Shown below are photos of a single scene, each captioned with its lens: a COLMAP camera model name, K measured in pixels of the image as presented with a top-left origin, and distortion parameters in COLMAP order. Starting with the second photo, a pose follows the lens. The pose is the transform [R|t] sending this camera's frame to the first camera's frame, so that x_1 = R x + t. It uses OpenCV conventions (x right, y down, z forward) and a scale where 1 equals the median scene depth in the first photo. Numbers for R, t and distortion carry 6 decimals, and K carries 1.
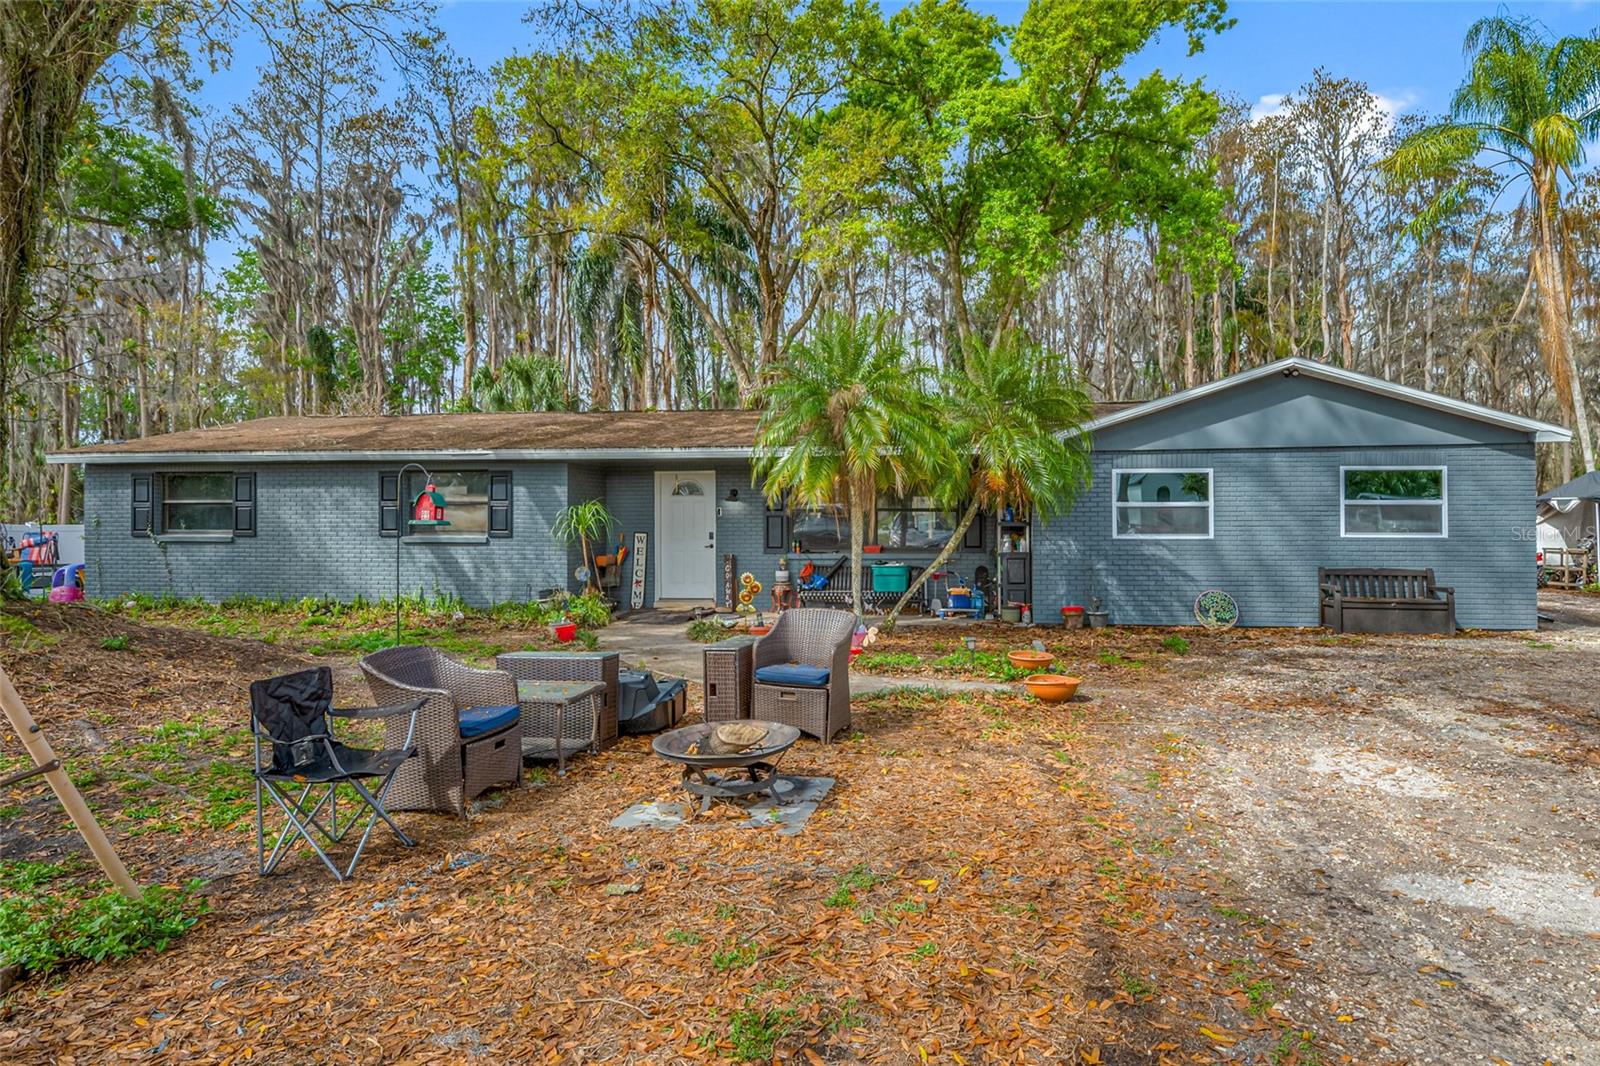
lens RADIAL K [[674.9, 0, 800.0], [0, 674.9, 533.0], [0, 0, 1]] dist [0.000020, -0.000091]
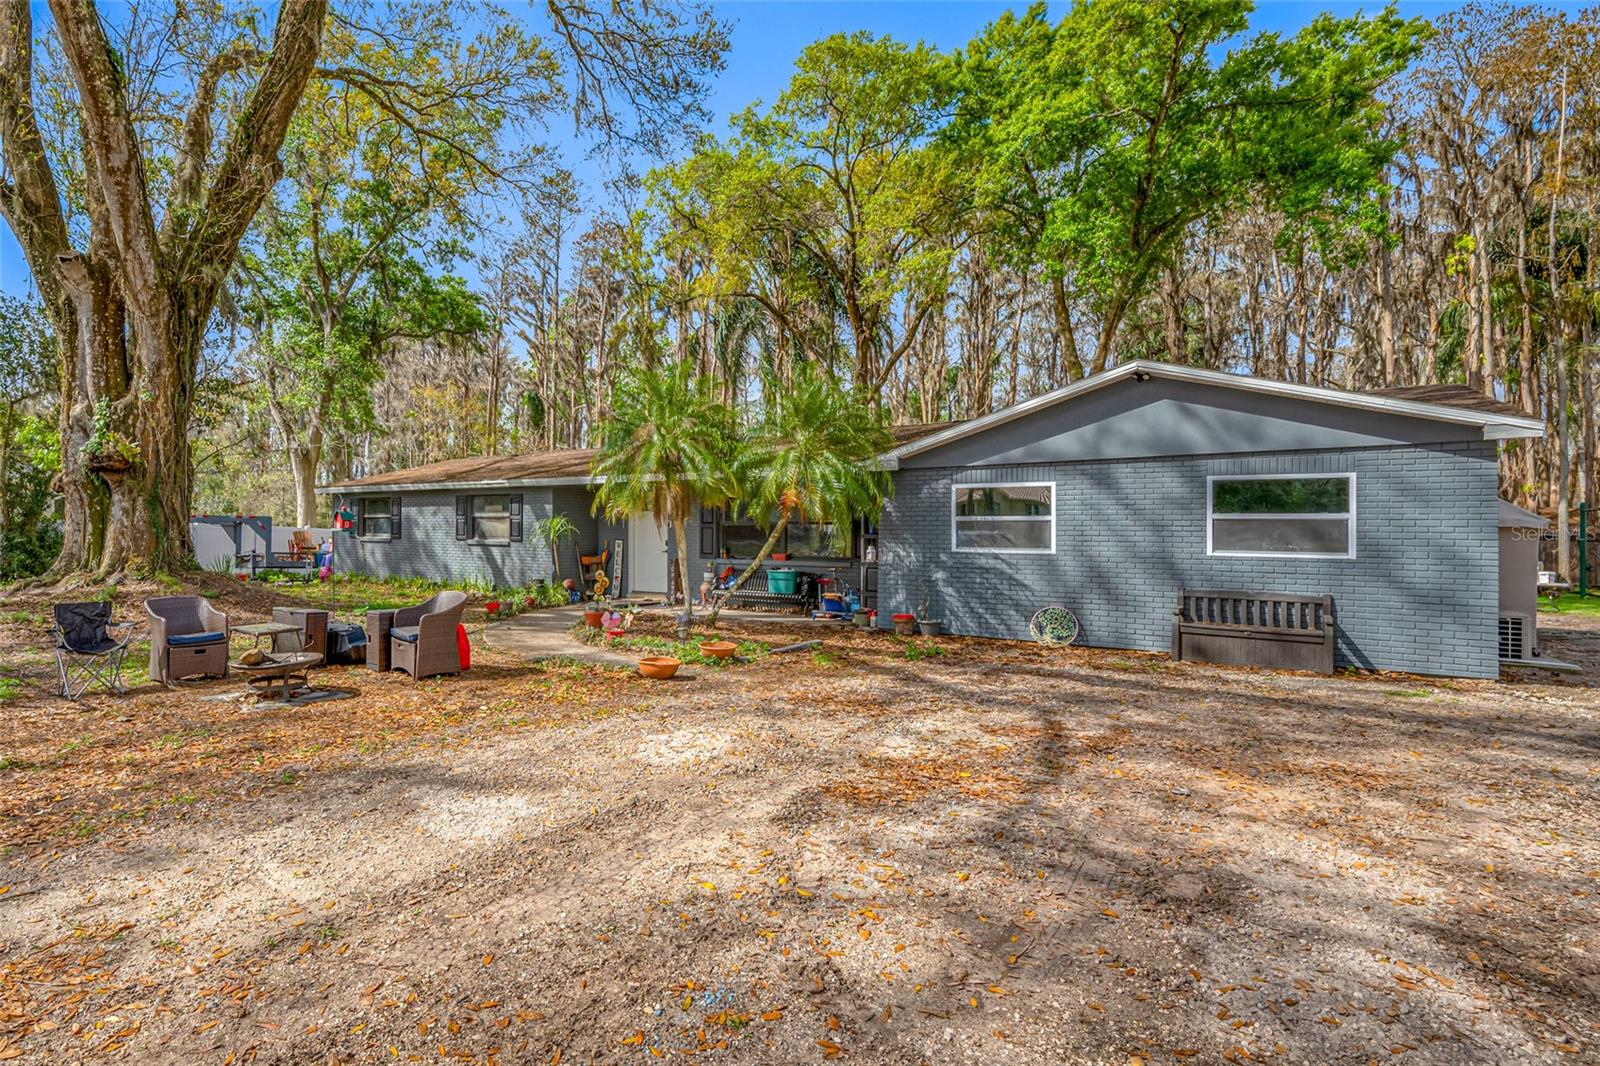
lens RADIAL K [[627.9, 0, 803.0], [0, 627.9, 534.2], [0, 0, 1]] dist [-0.001899, -0.000670]
pose [[0.922374, 0.010653, -0.386150, 0.626123], [-0.016229, 0.999806, -0.011182, -0.003706], [0.385956, 0.016581, 0.922368, 0.025633]]
